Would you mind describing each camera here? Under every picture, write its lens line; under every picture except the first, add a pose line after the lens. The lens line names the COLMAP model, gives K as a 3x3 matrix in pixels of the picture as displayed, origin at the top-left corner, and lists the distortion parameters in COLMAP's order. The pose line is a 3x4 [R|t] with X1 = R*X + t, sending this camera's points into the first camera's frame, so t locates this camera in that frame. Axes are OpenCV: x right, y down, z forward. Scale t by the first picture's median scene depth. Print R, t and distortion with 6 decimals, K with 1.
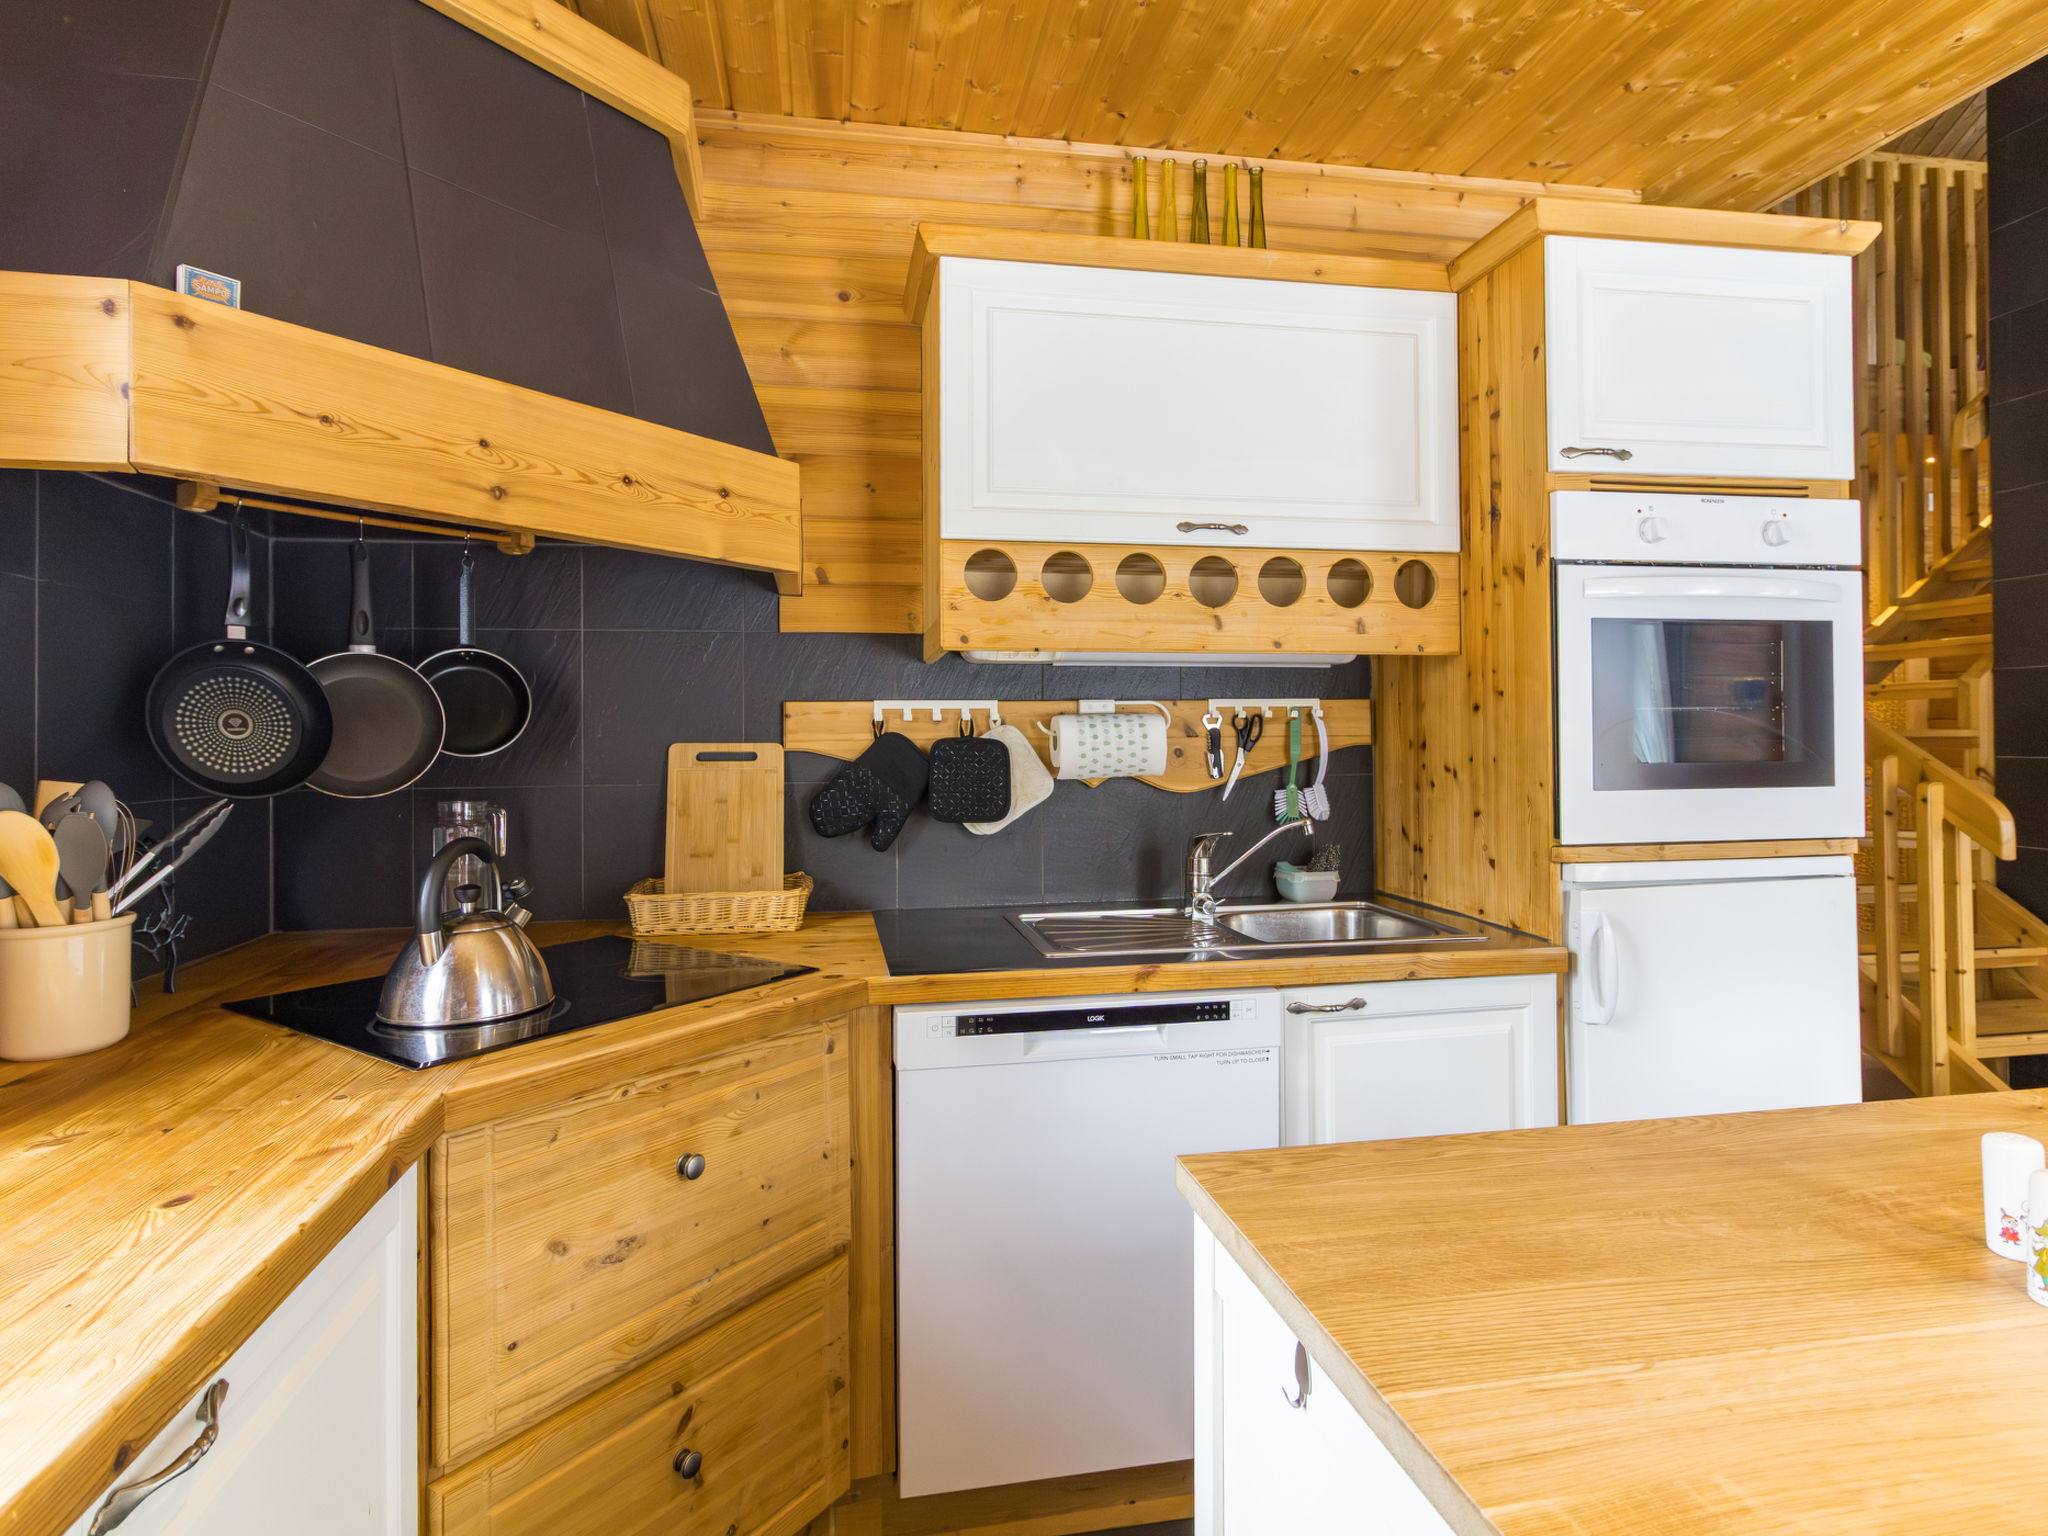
lens RADIAL K [[1099.8, 0, 1016.5], [0, 1099.8, 758.2], [0, 0, 1]] dist [0.001185, 0.000856]
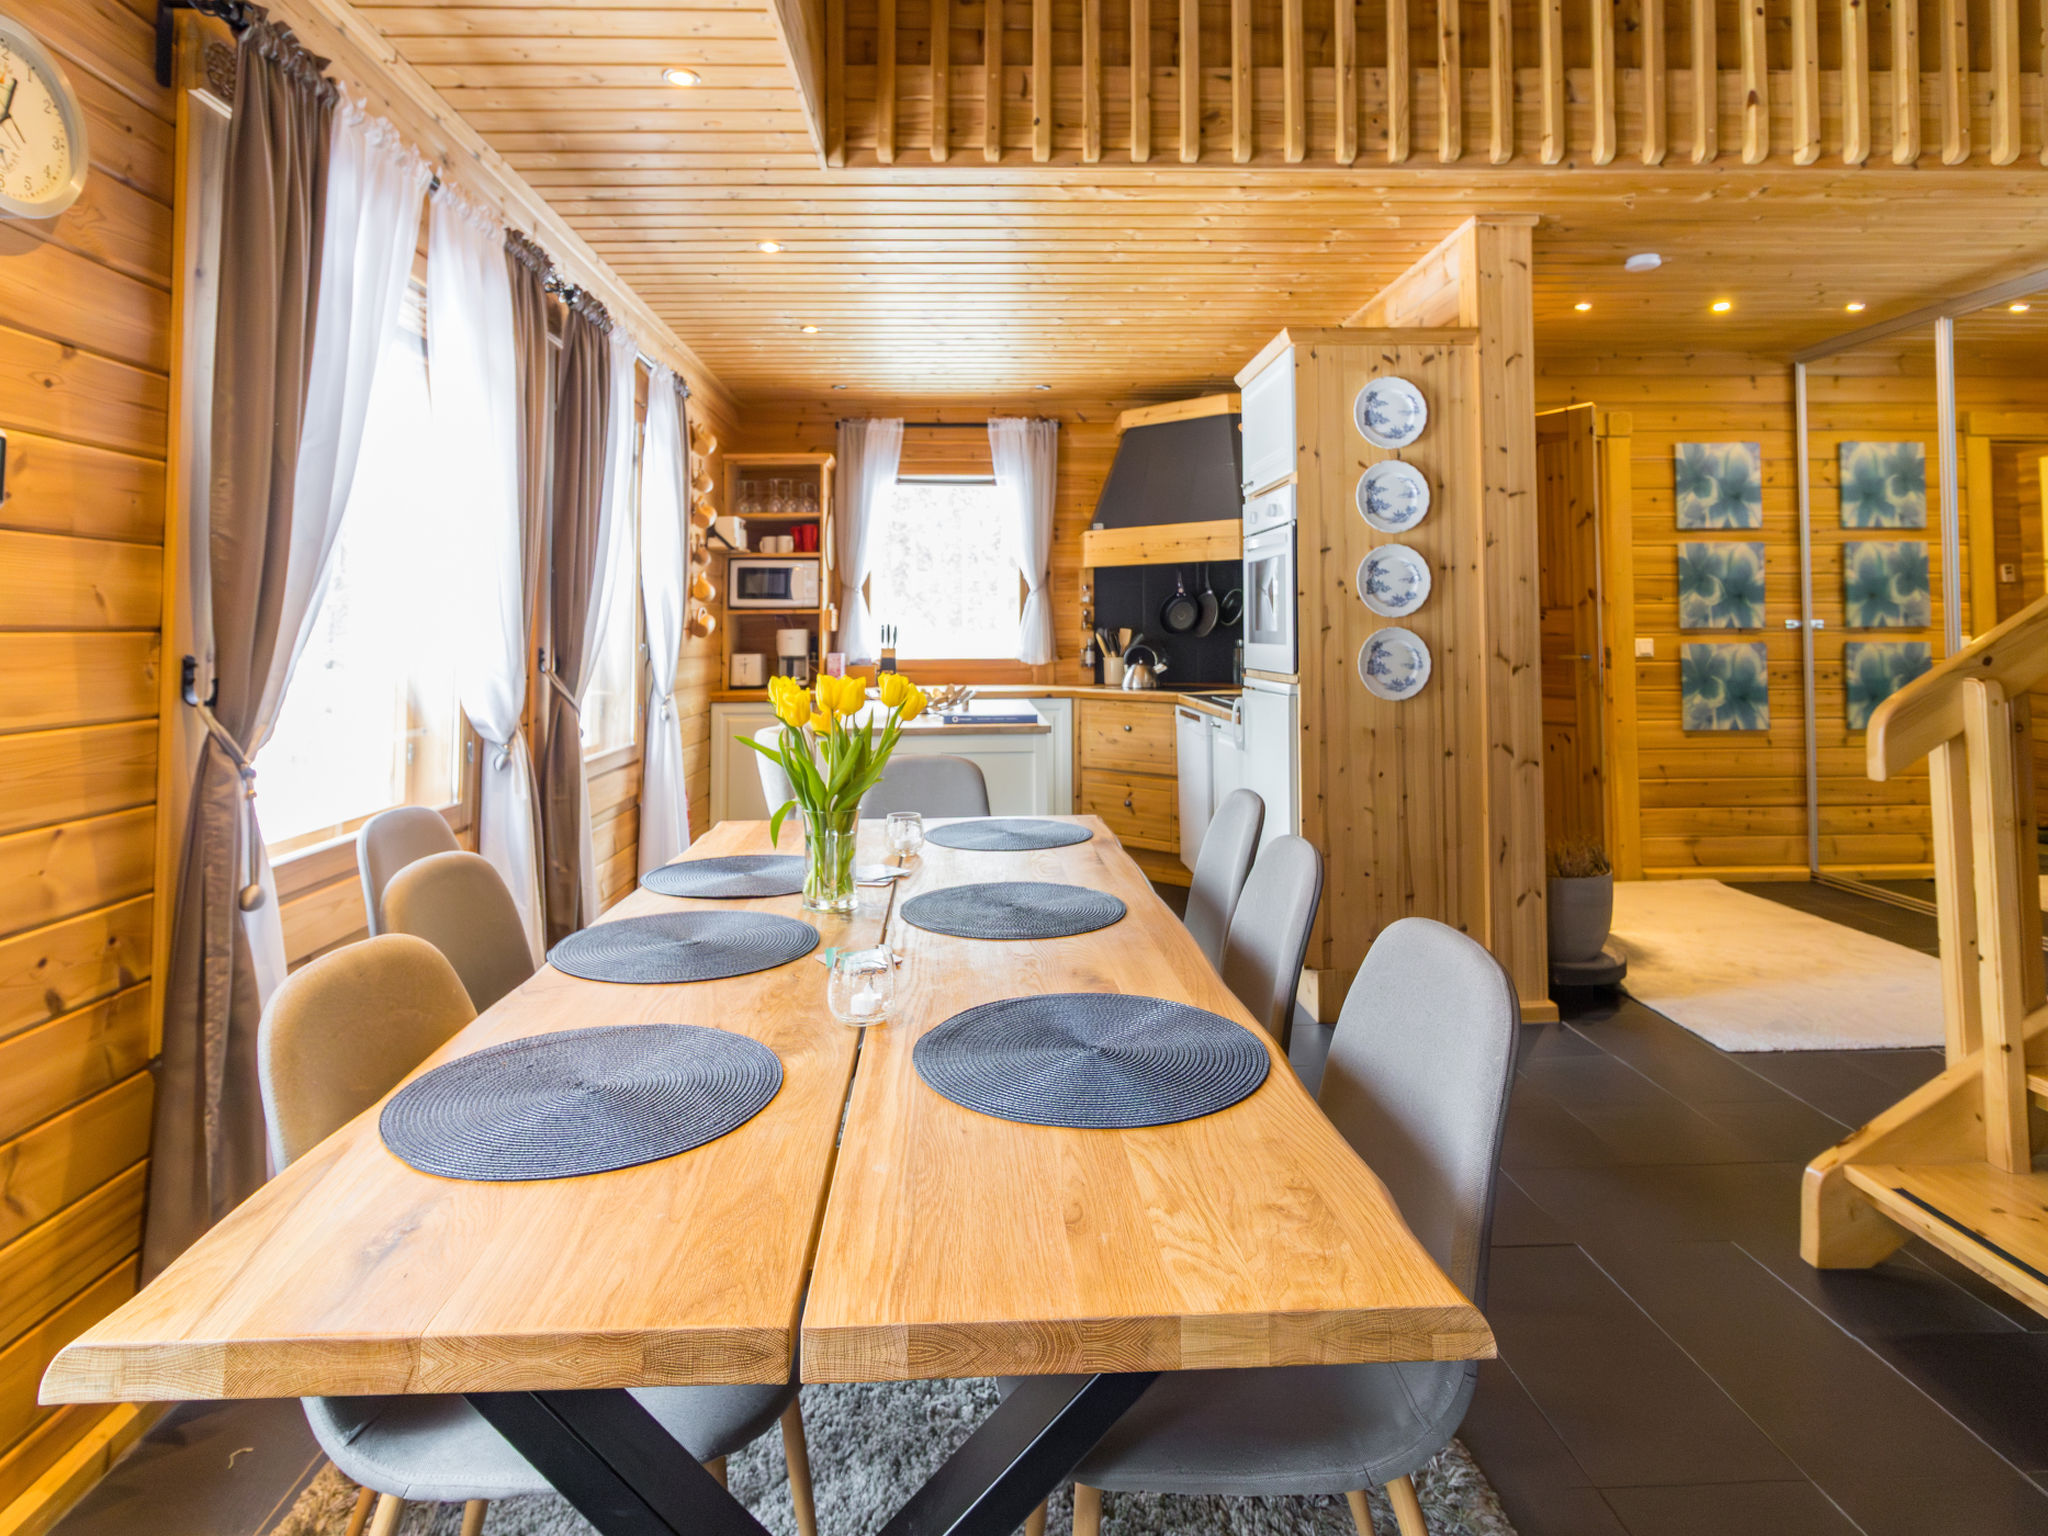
lens RADIAL K [[1099.8, 0, 1016.5], [0, 1099.8, 758.2], [0, 0, 1]] dist [0.001185, 0.000856]
pose [[-0.145353, 0.124675, -0.981493, 2.594404], [-0.012575, 0.991716, 0.127836, -0.017104], [0.989300, 0.030923, -0.142581, 0.832535]]
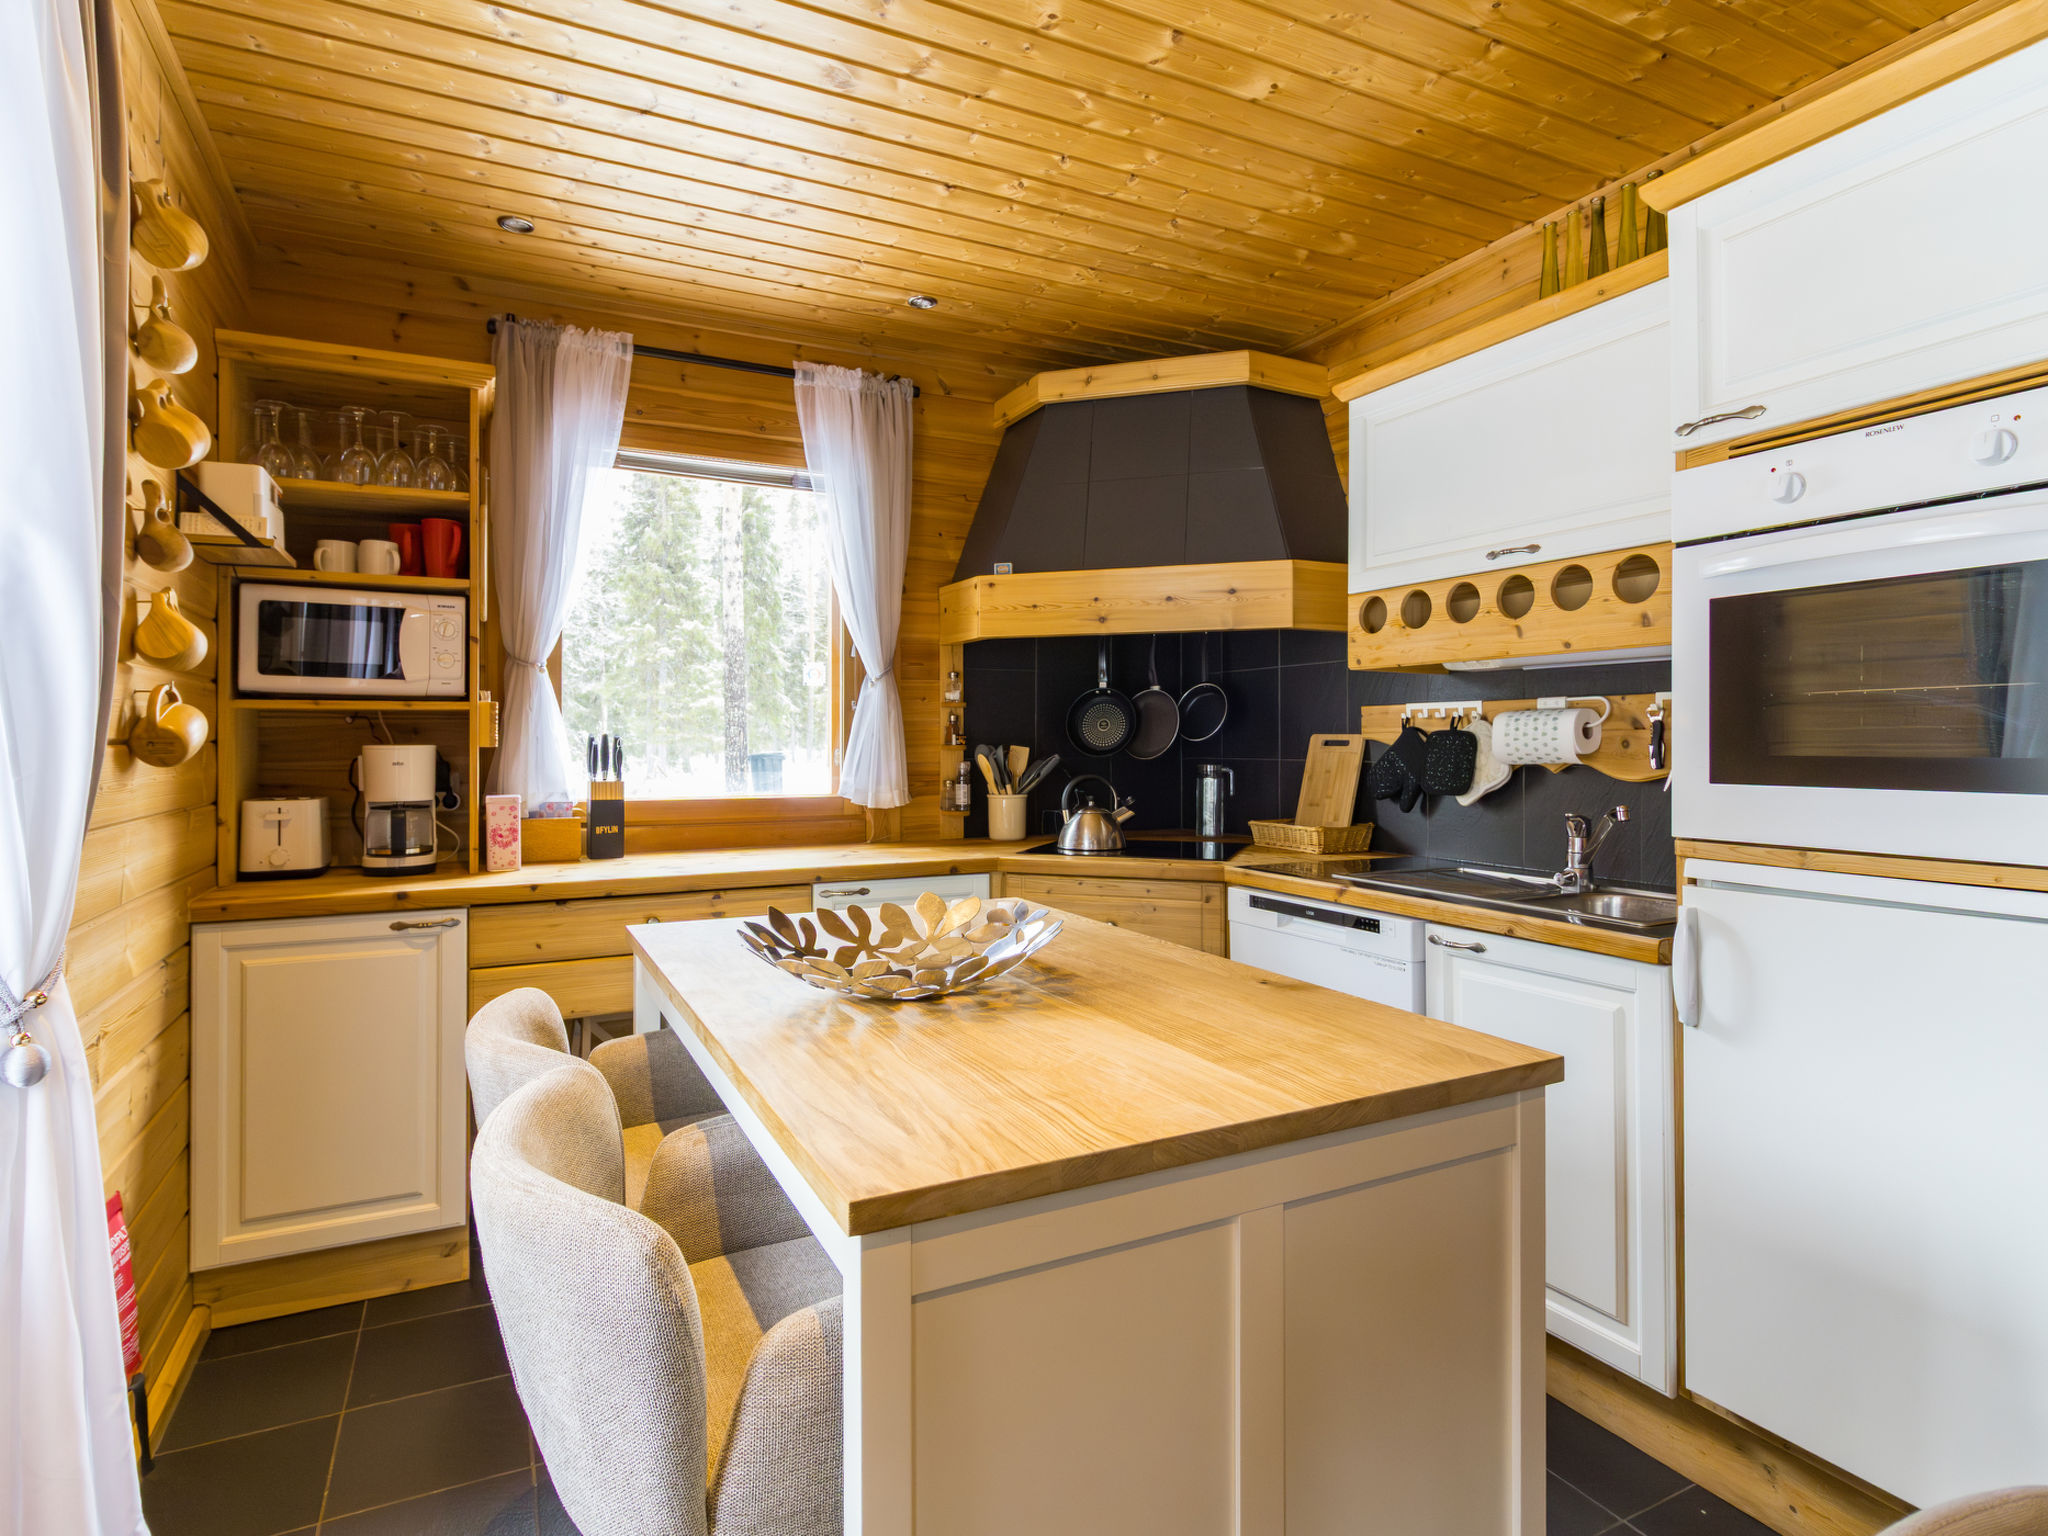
lens RADIAL K [[1049.0, 0, 972.8], [0, 1049.0, 820.6], [0, 0, 1]] dist [0.000577, 0.000406]
pose [[0.250613, 0.080324, -0.964749, 1.141077], [-0.020755, 0.996769, 0.077598, 0.003999], [0.967865, 0.000576, 0.251470, 0.150031]]
